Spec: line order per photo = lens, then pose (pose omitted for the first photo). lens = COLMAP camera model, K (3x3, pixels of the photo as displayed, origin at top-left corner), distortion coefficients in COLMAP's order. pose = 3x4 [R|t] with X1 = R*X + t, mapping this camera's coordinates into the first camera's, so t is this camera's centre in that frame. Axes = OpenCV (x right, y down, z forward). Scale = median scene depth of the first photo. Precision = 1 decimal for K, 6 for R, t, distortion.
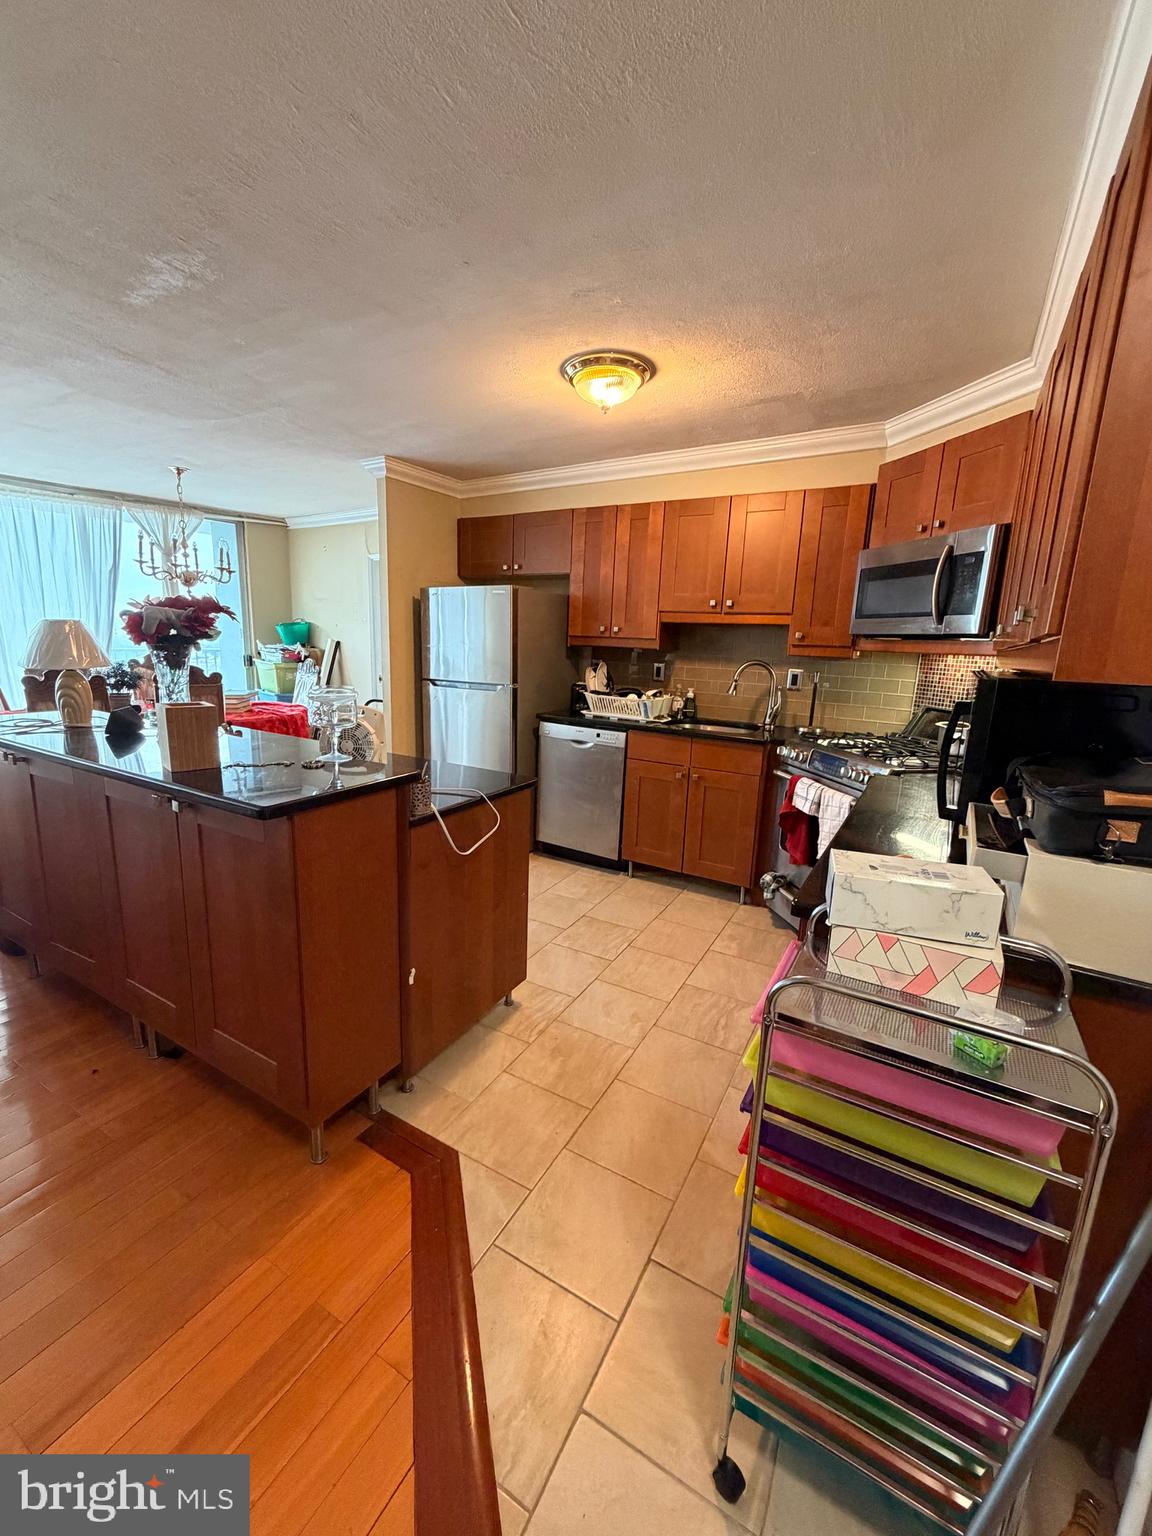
lens RADIAL K [[614.2, 0, 574.5], [0, 614.2, 767.8], [0, 0, 1]] dist [0.000909, 0.000280]
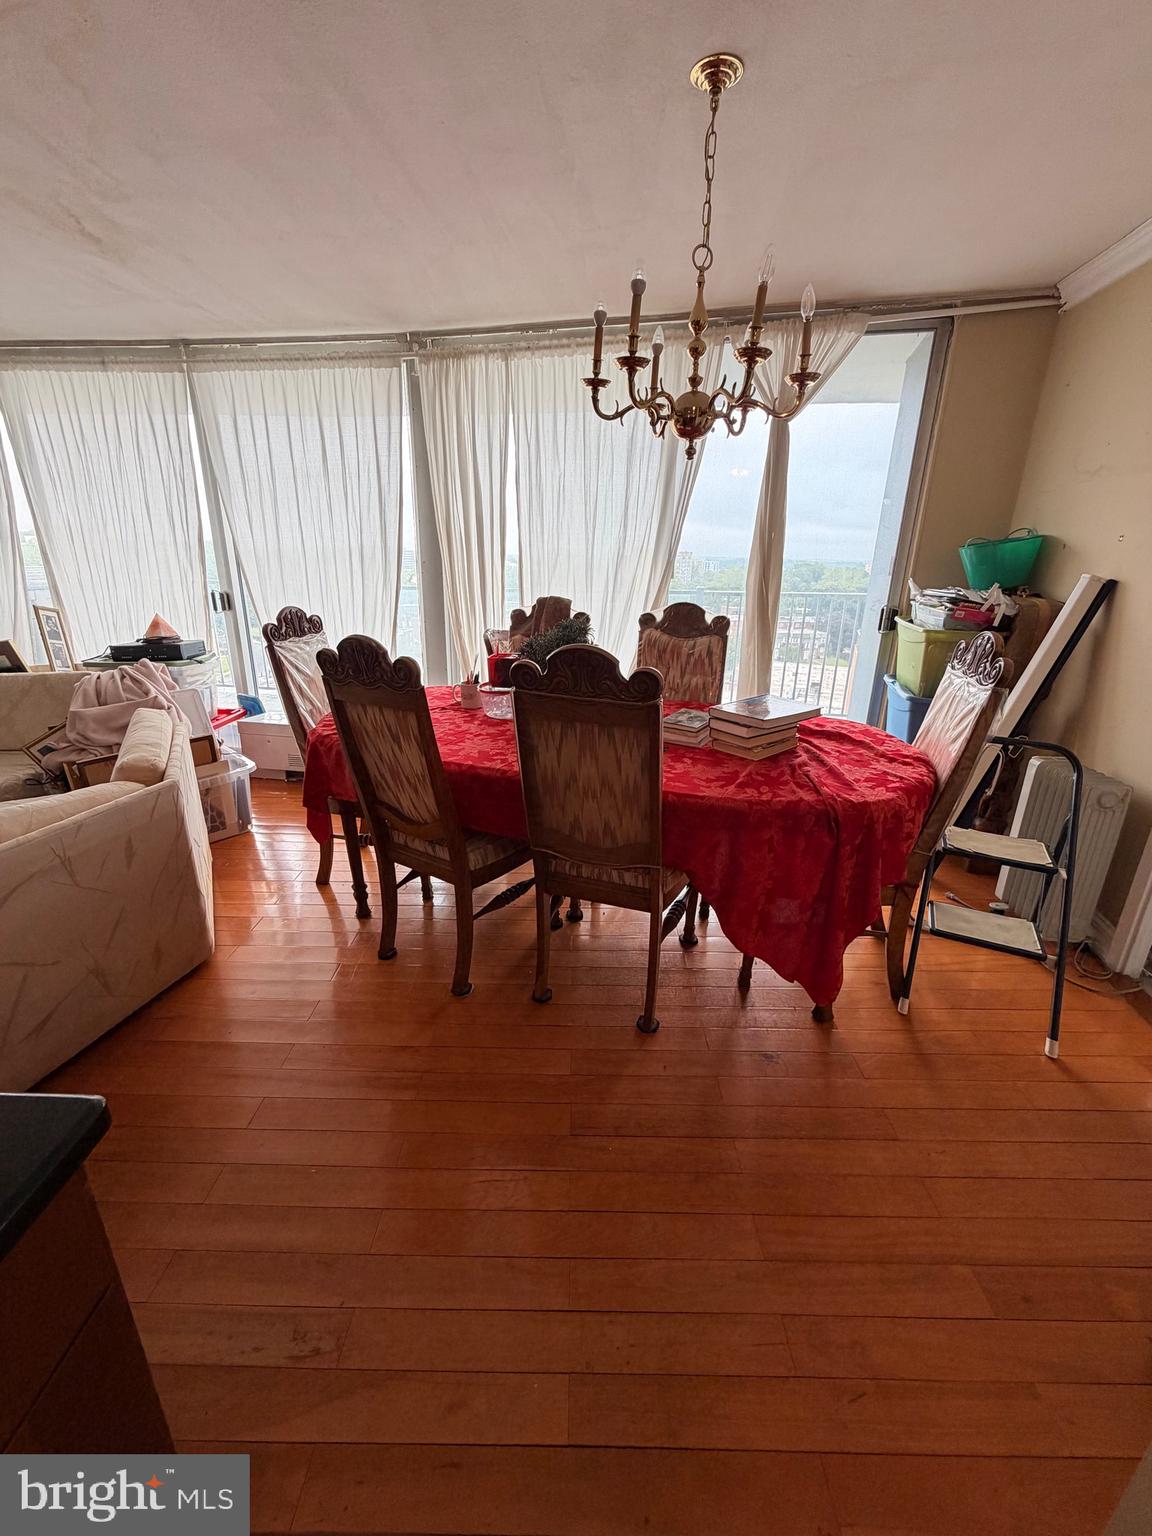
lens RADIAL K [[614.2, 0, 576.7], [0, 614.2, 766.5], [0, 0, 1]] dist [0.000909, 0.000280]
pose [[0.483075, 0.250989, -0.838834, -0.316432], [-0.178144, 0.966169, 0.186498, -0.170930], [0.857265, 0.059341, 0.511445, 0.846207]]
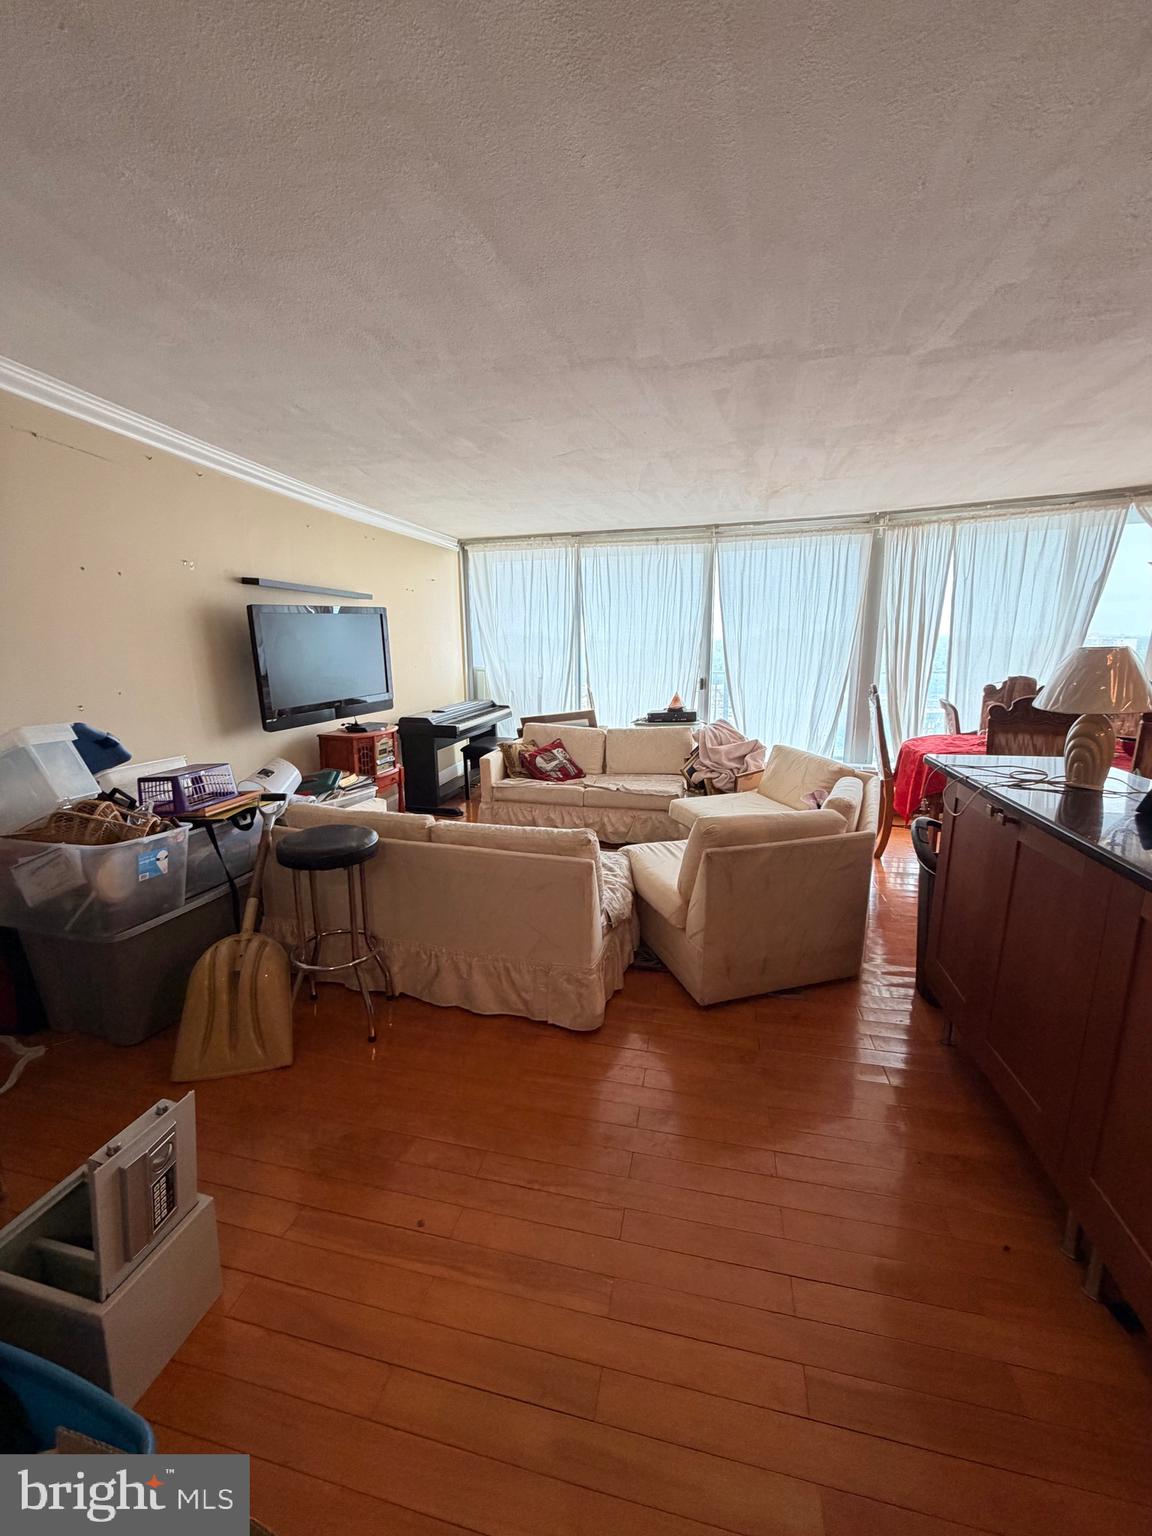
lens RADIAL K [[614.2, 0, 575.4], [0, 614.2, 768.3], [0, 0, 1]] dist [0.000909, 0.000280]
pose [[0.299029, 0.148888, -0.942557, -0.162798], [-0.172818, 0.979869, 0.099955, -0.032830], [0.938464, 0.133002, 0.318740, 0.096877]]
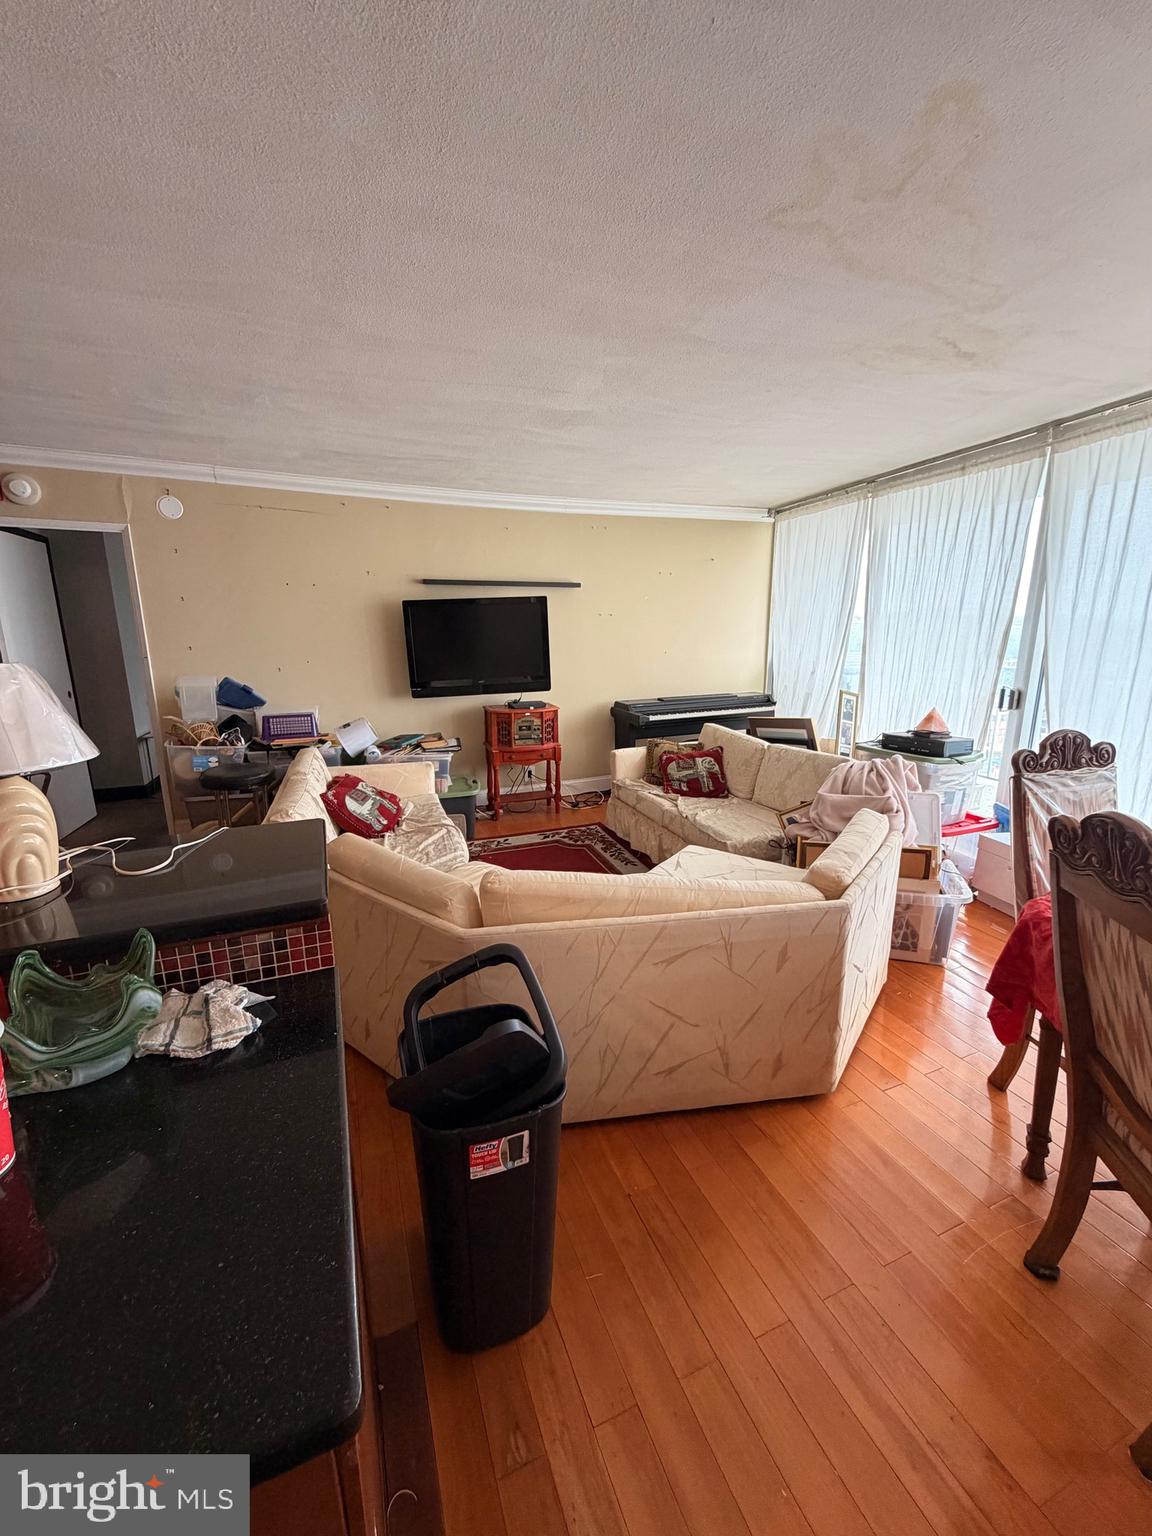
lens RADIAL K [[614.2, 0, 573.5], [0, 614.2, 767.0], [0, 0, 1]] dist [0.000909, 0.000280]
pose [[-0.617779, 0.138758, -0.774012, -0.415681], [-0.178155, 0.934016, 0.309636, -0.213490], [0.765904, 0.329181, -0.552295, 0.886907]]
